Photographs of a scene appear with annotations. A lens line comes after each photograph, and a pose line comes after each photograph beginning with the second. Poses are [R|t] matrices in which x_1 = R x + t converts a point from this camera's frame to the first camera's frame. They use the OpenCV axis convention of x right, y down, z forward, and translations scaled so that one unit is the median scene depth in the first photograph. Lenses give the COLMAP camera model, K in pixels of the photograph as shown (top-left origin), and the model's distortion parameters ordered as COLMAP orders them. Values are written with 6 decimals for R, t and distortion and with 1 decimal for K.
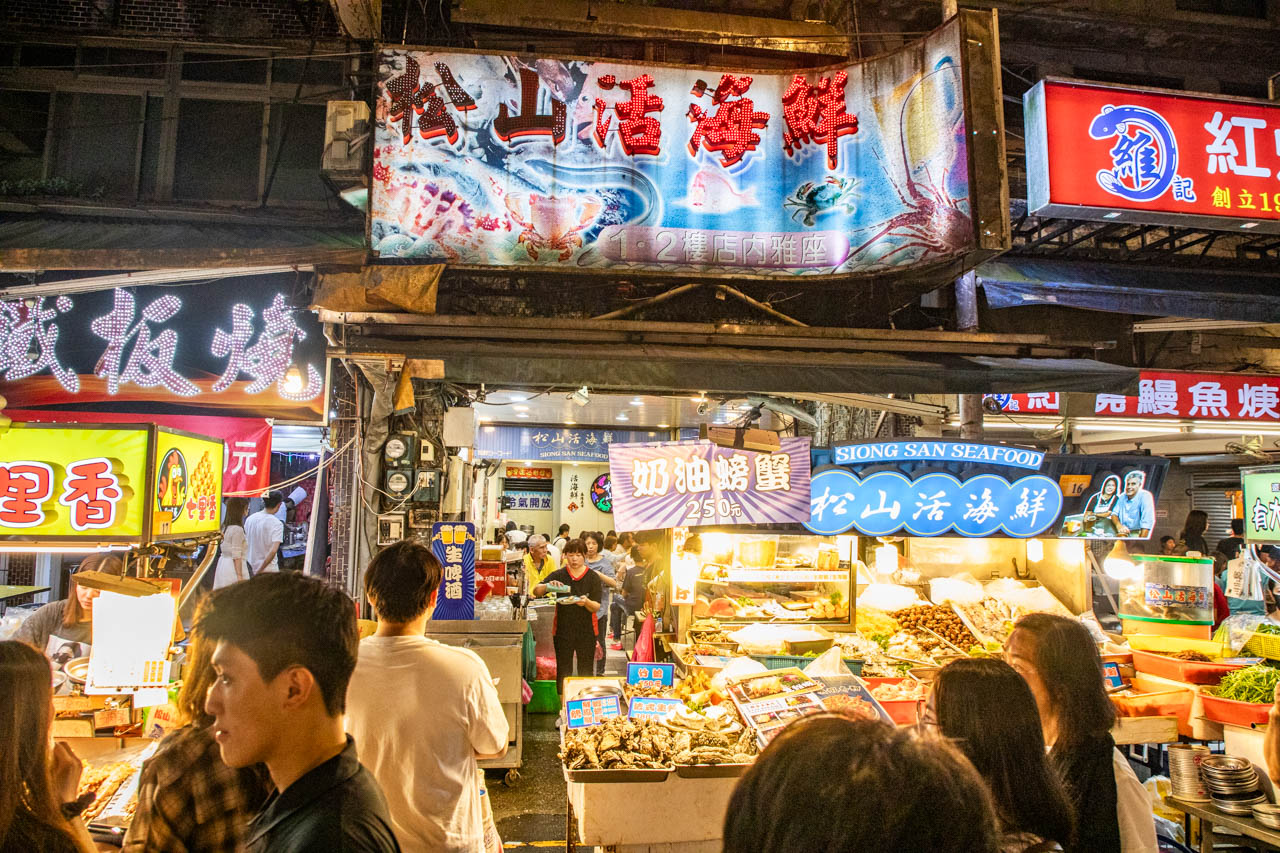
lens RADIAL K [[847.4, 0, 647.4], [0, 847.4, 422.9], [0, 0, 1]] dist [-0.083369, 0.033316]
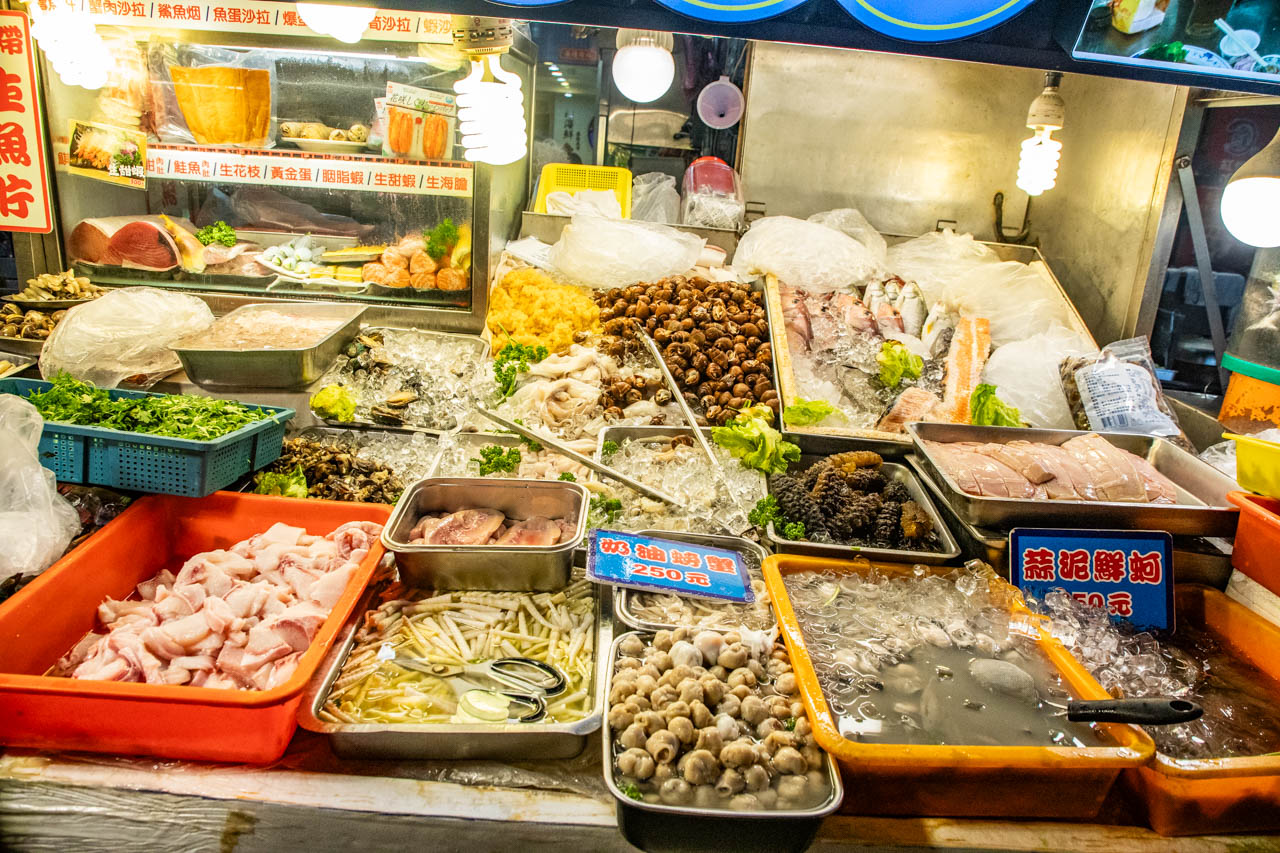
lens RADIAL K [[847.4, 0, 646.5], [0, 847.4, 430.4], [0, 0, 1]] dist [-0.083369, 0.033316]
pose [[0.992871, 0.086692, -0.081800, 0.410683], [-0.048407, 0.920422, 0.387918, 0.158215], [0.108920, -0.381192, 0.918057, 0.733507]]
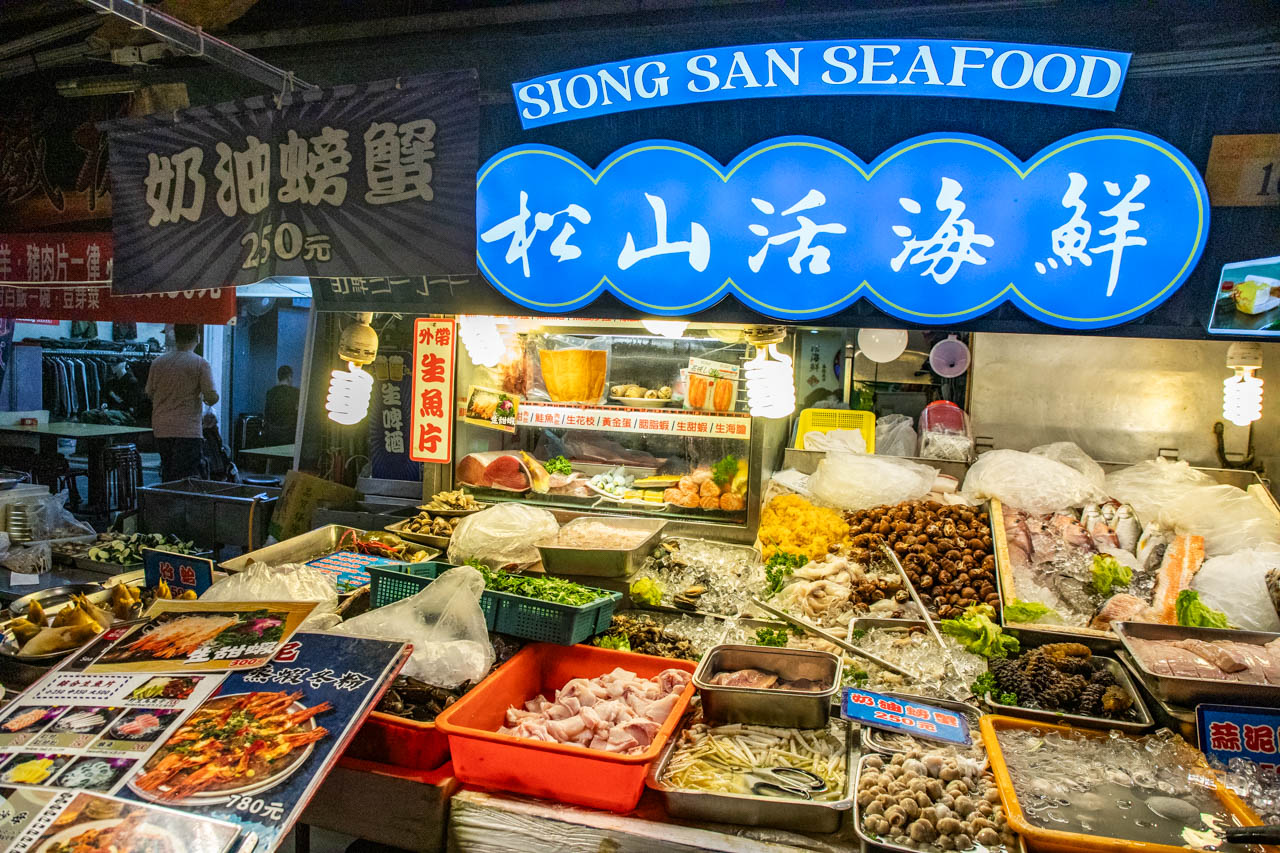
lens RADIAL K [[847.4, 0, 644.2], [0, 847.4, 414.5], [0, 0, 1]] dist [-0.083369, 0.033316]
pose [[0.924053, 0.039231, -0.380245, 0.426187], [0.007684, 0.992613, 0.121083, 0.133966], [0.382186, -0.114808, 0.916926, 0.619905]]
